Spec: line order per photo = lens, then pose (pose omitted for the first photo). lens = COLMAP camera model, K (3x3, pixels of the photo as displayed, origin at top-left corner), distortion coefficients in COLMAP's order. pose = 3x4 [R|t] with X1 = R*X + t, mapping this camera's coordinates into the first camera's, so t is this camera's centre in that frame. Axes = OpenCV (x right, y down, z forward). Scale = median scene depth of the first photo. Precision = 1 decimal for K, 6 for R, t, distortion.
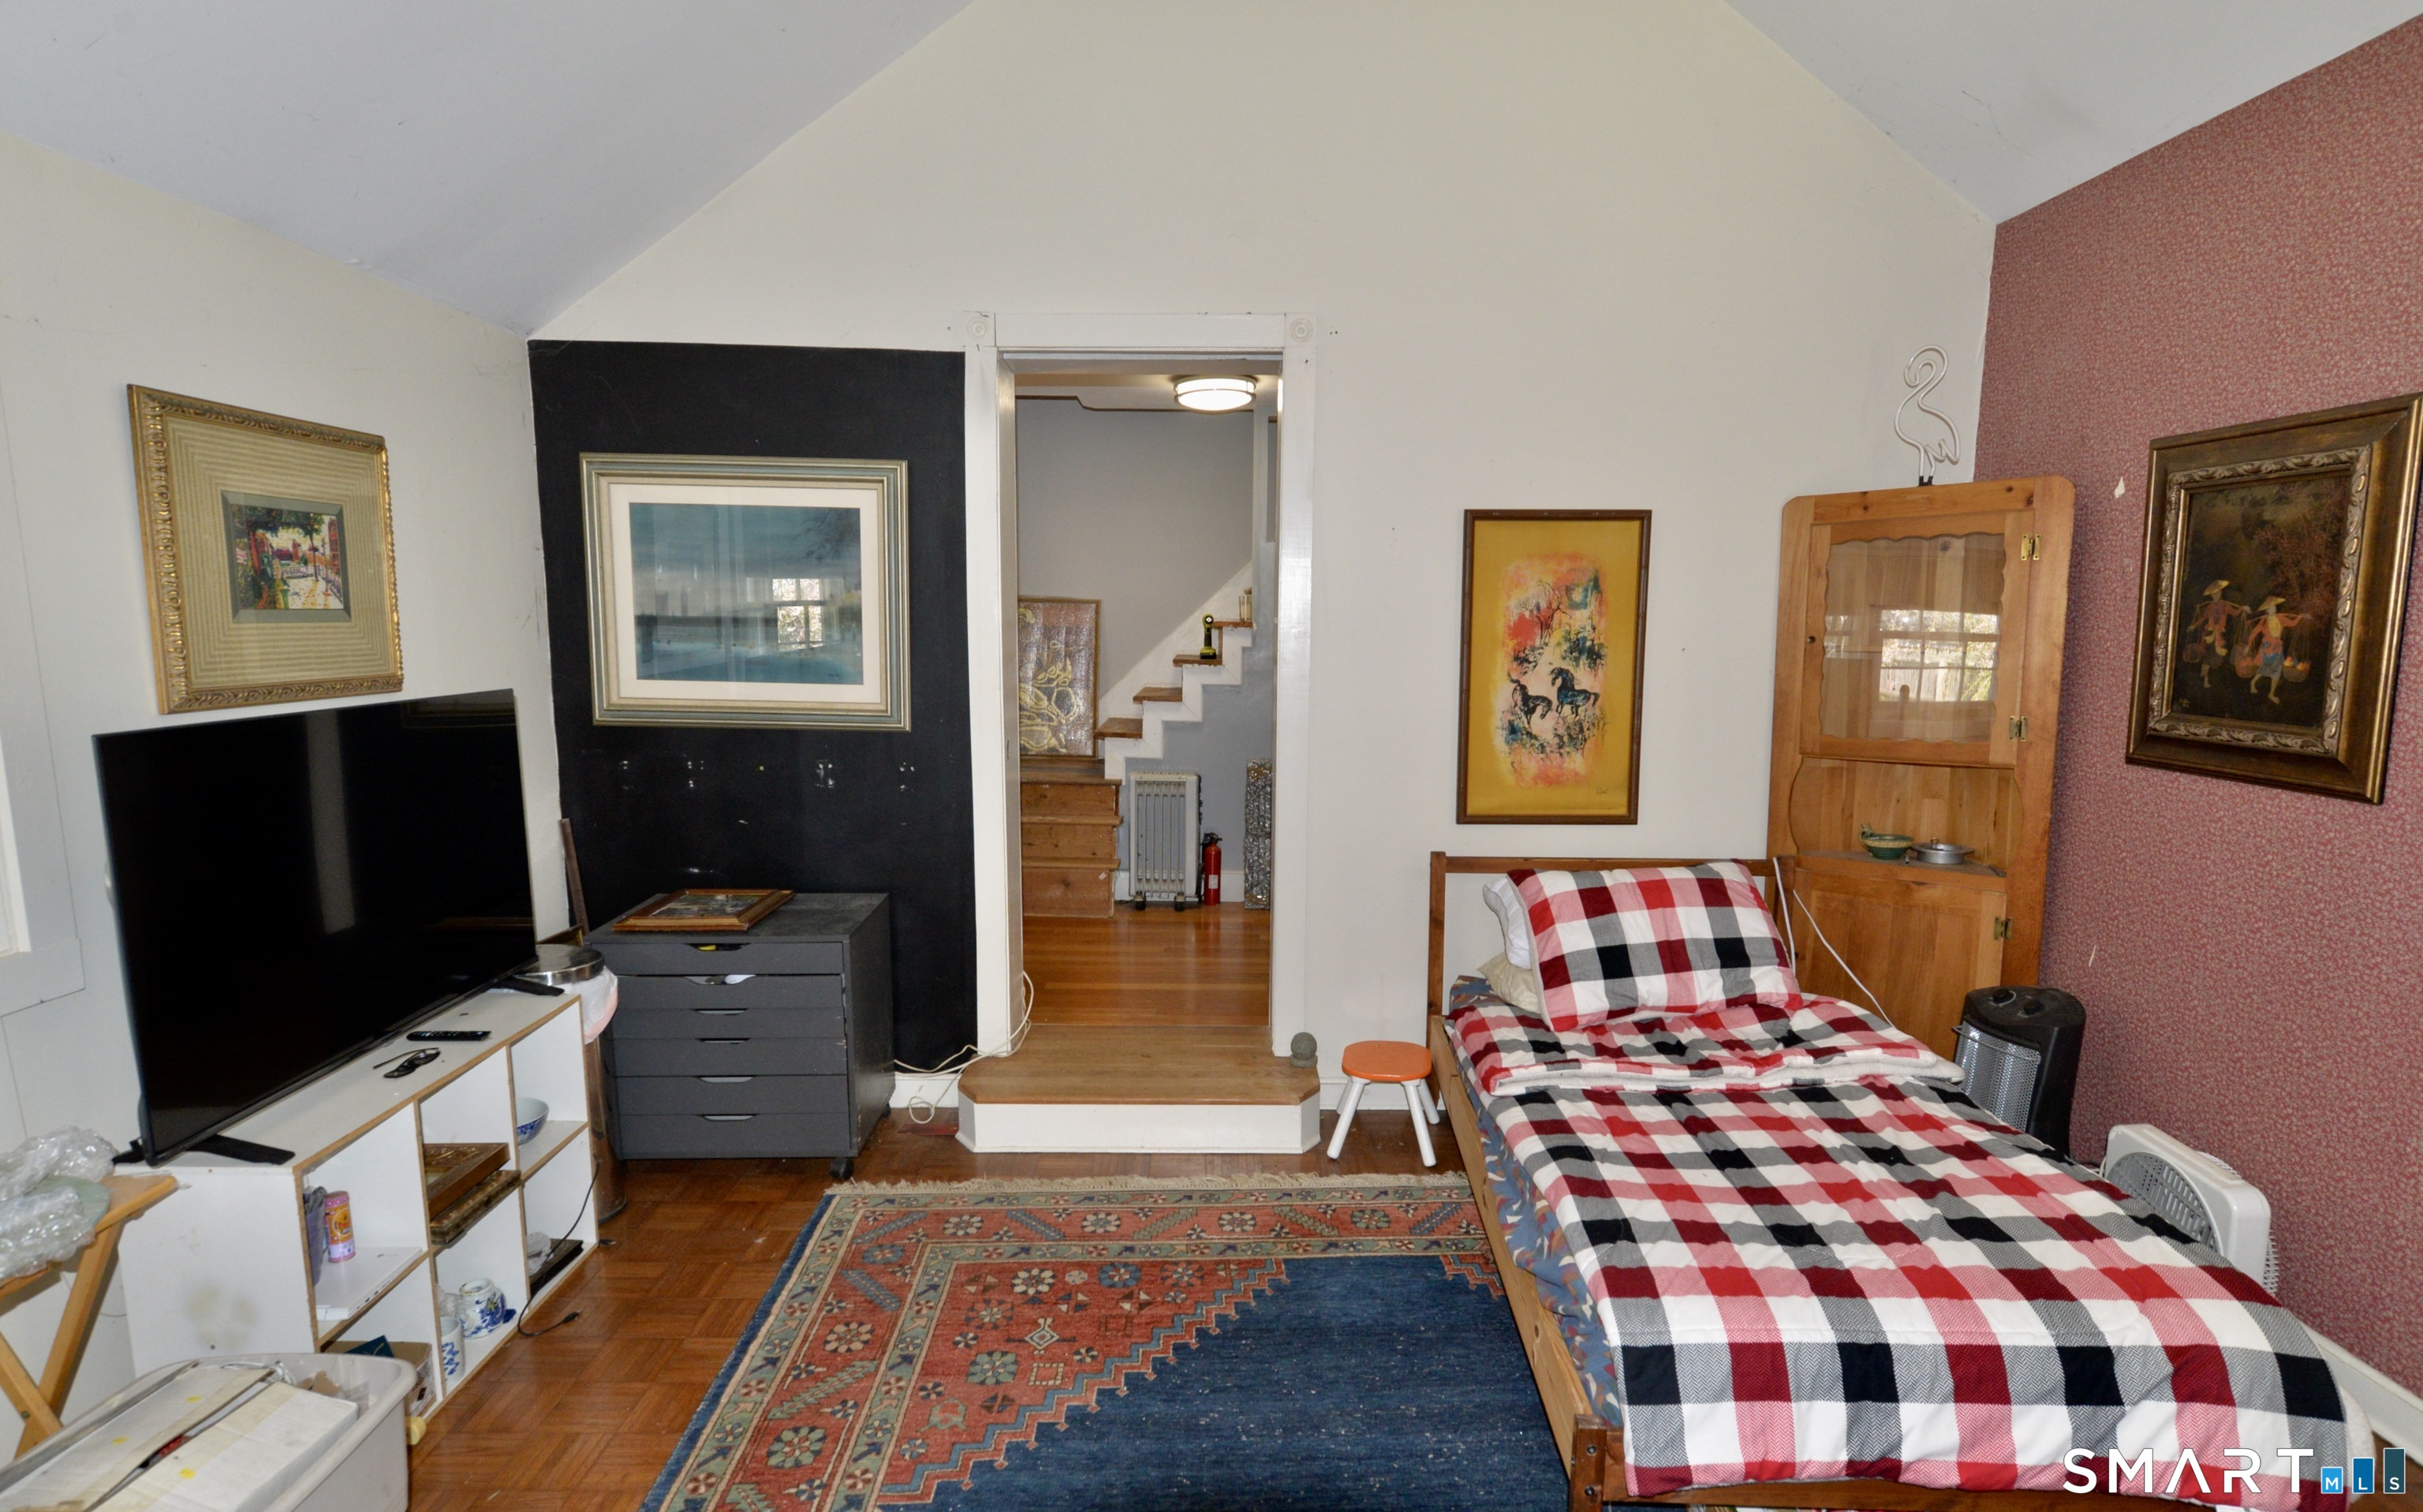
lens RADIAL K [[1214.6, 0, 1217.9], [0, 1214.6, 782.2], [0, 0, 1]] dist [-0.009534, 0.004998]
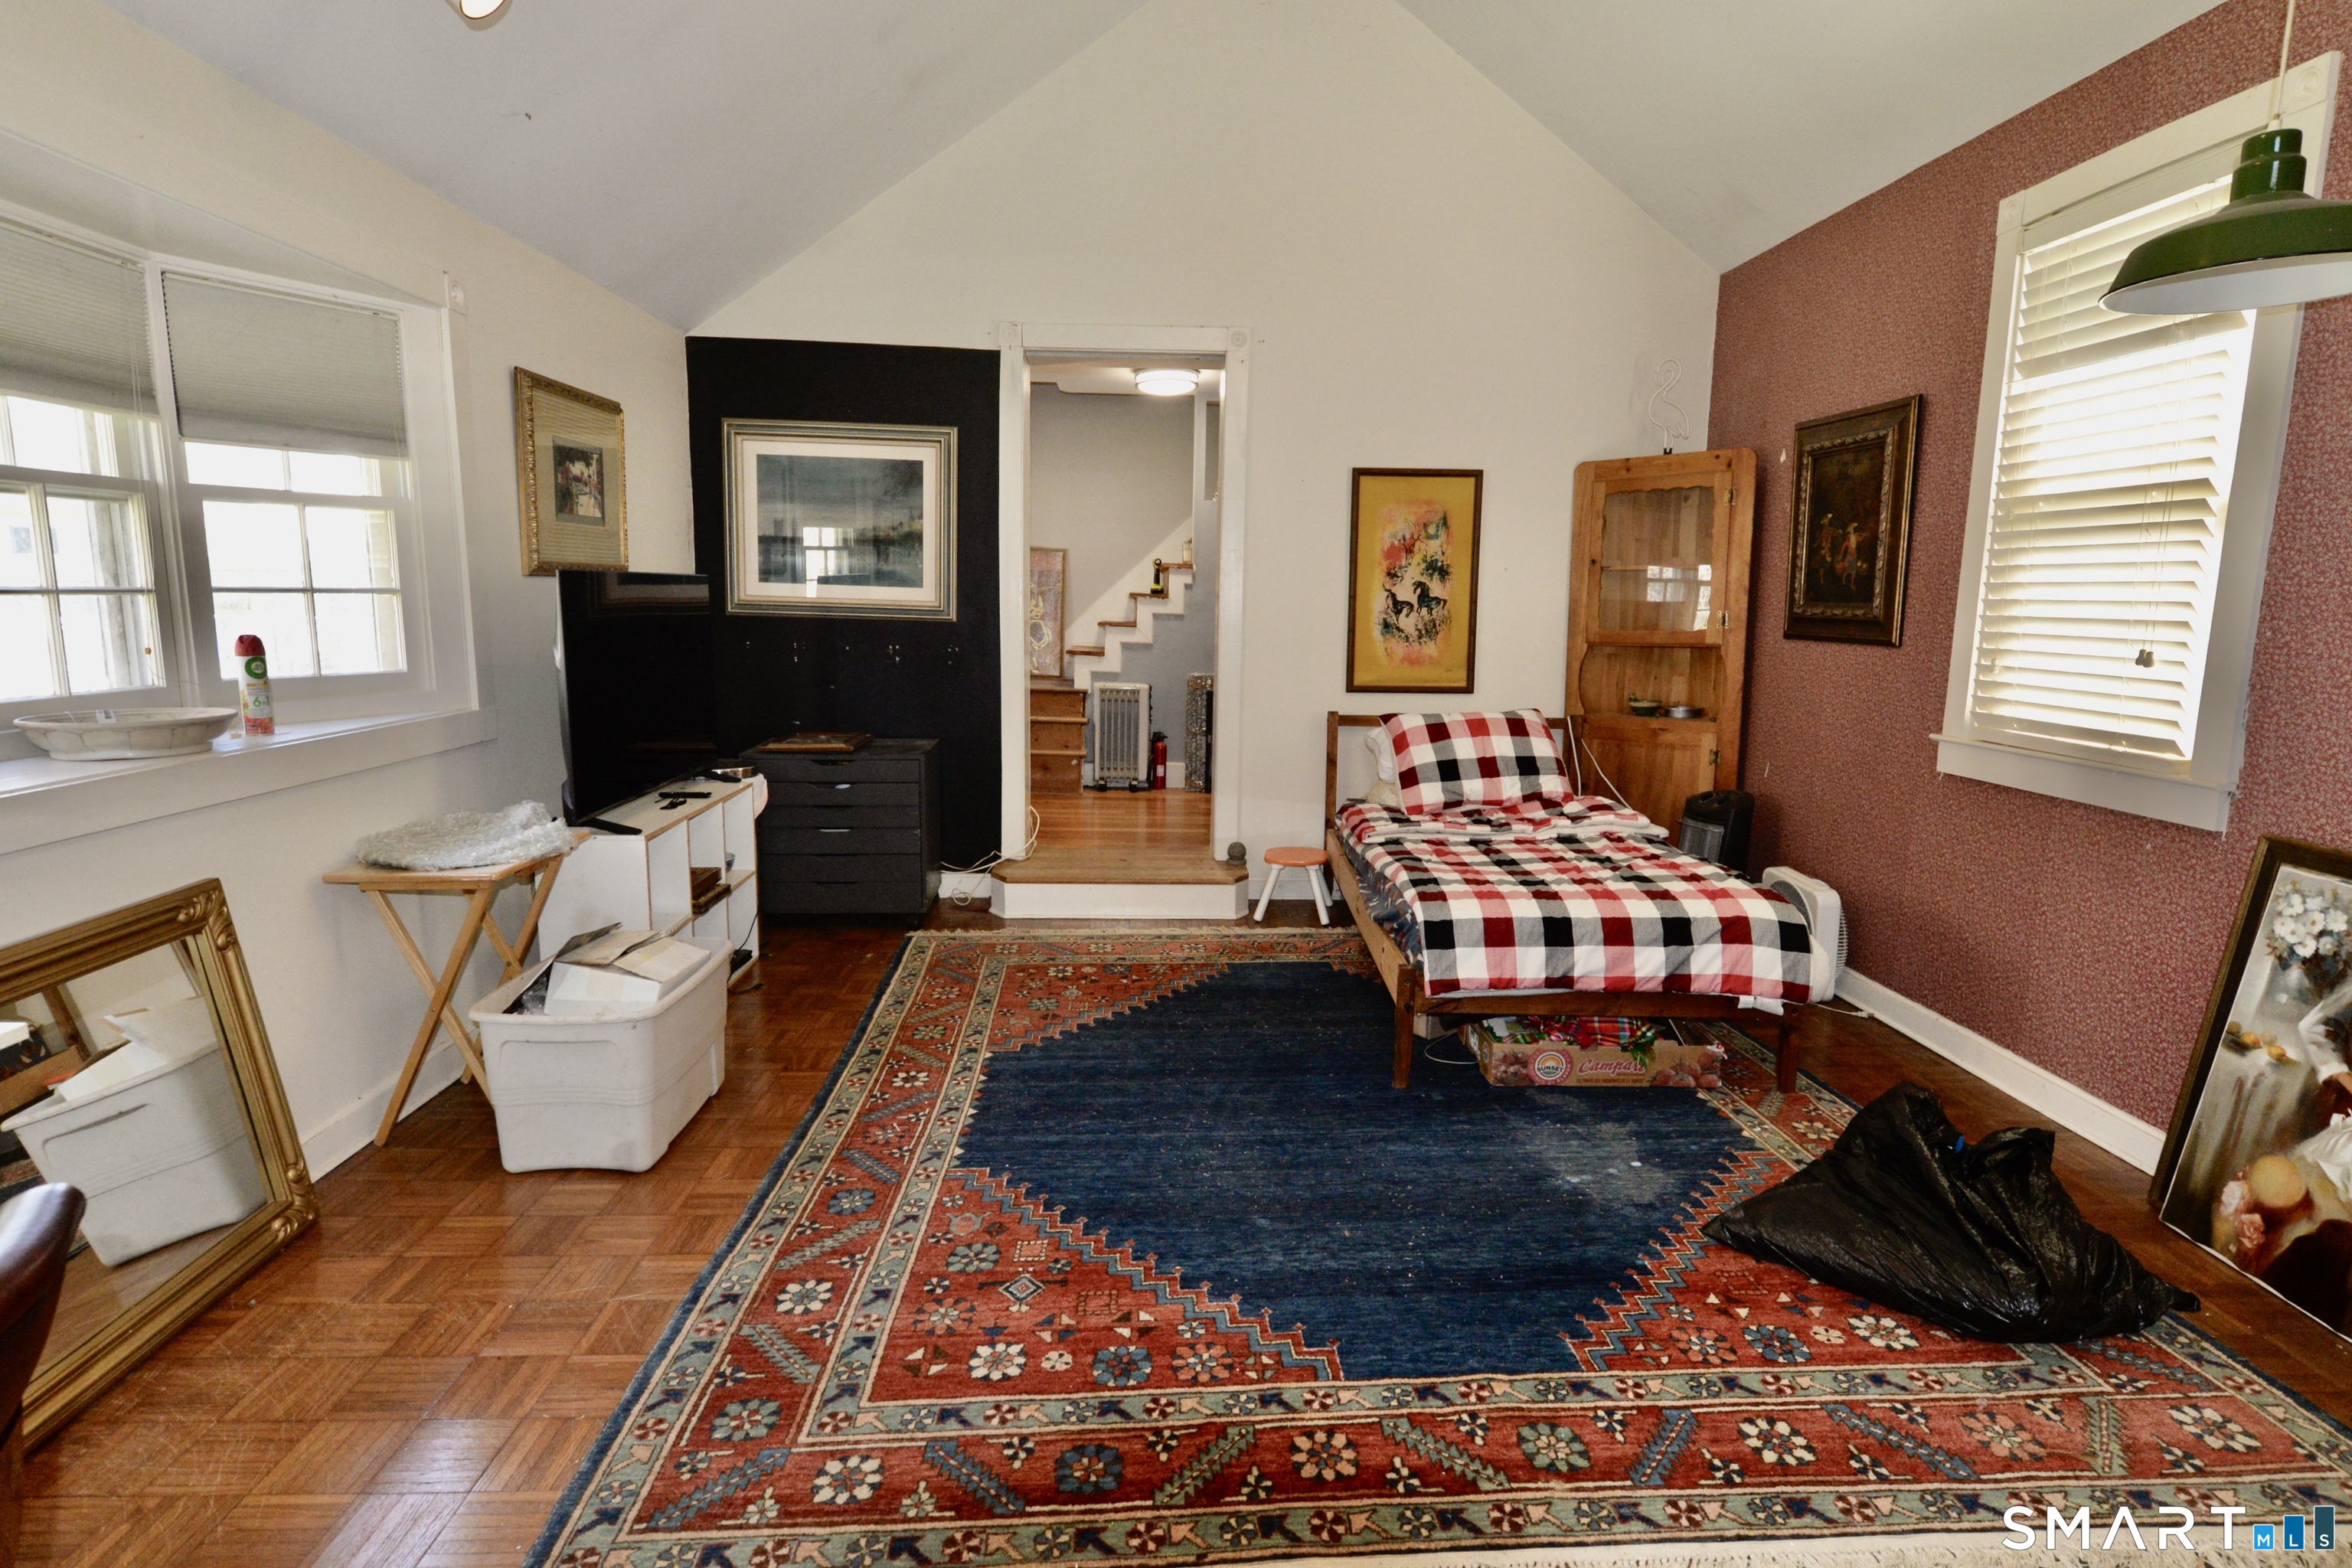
lens RADIAL K [[1175.6, 0, 1180.5], [0, 1175.6, 762.1], [0, 0, 1]] dist [-0.010315, 0.004637]
pose [[0.999329, 0.005227, 0.036246, -0.050233], [-0.005351, 0.999980, 0.003337, 0.127341], [-0.036228, -0.003529, 0.999337, -0.402204]]
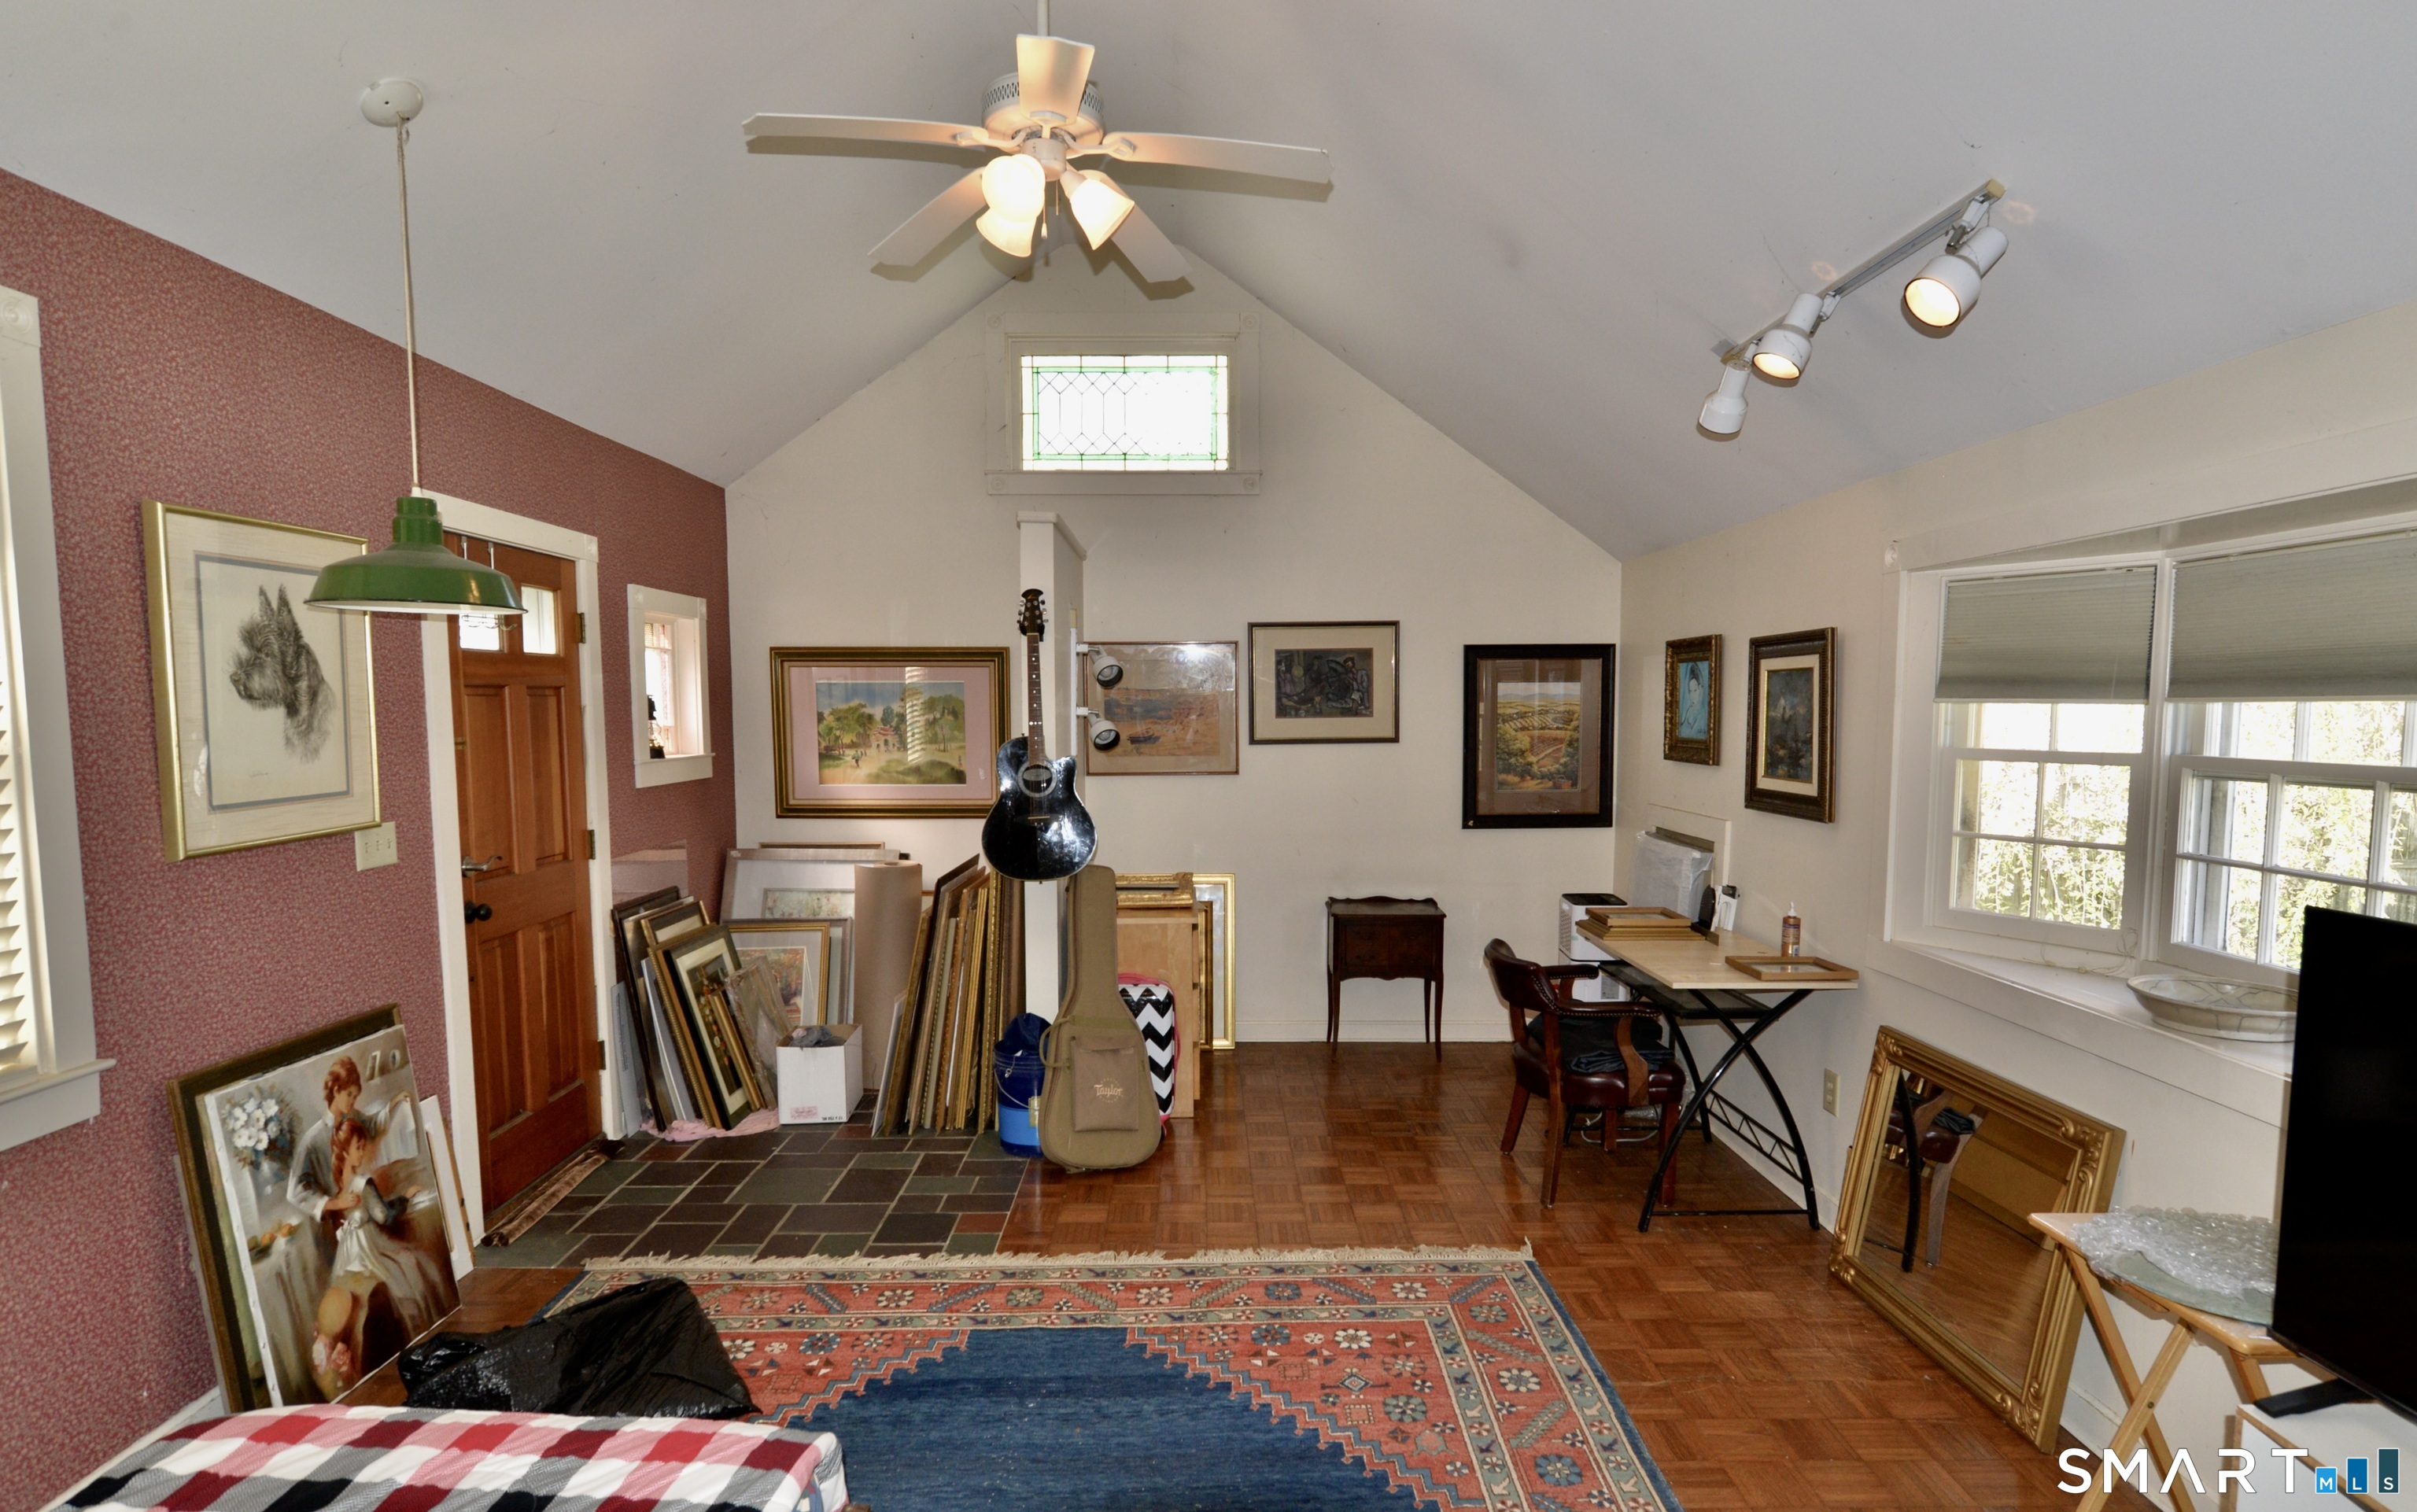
lens RADIAL K [[1211.5, 0, 1209.1], [0, 1211.5, 768.4], [0, 0, 1]] dist [-0.009534, 0.004998]
pose [[-0.999990, -0.004151, 0.001557, -0.003844], [-0.003766, 0.980643, 0.195770, -0.213179], [-0.002339, 0.195763, -0.980649, 1.181480]]
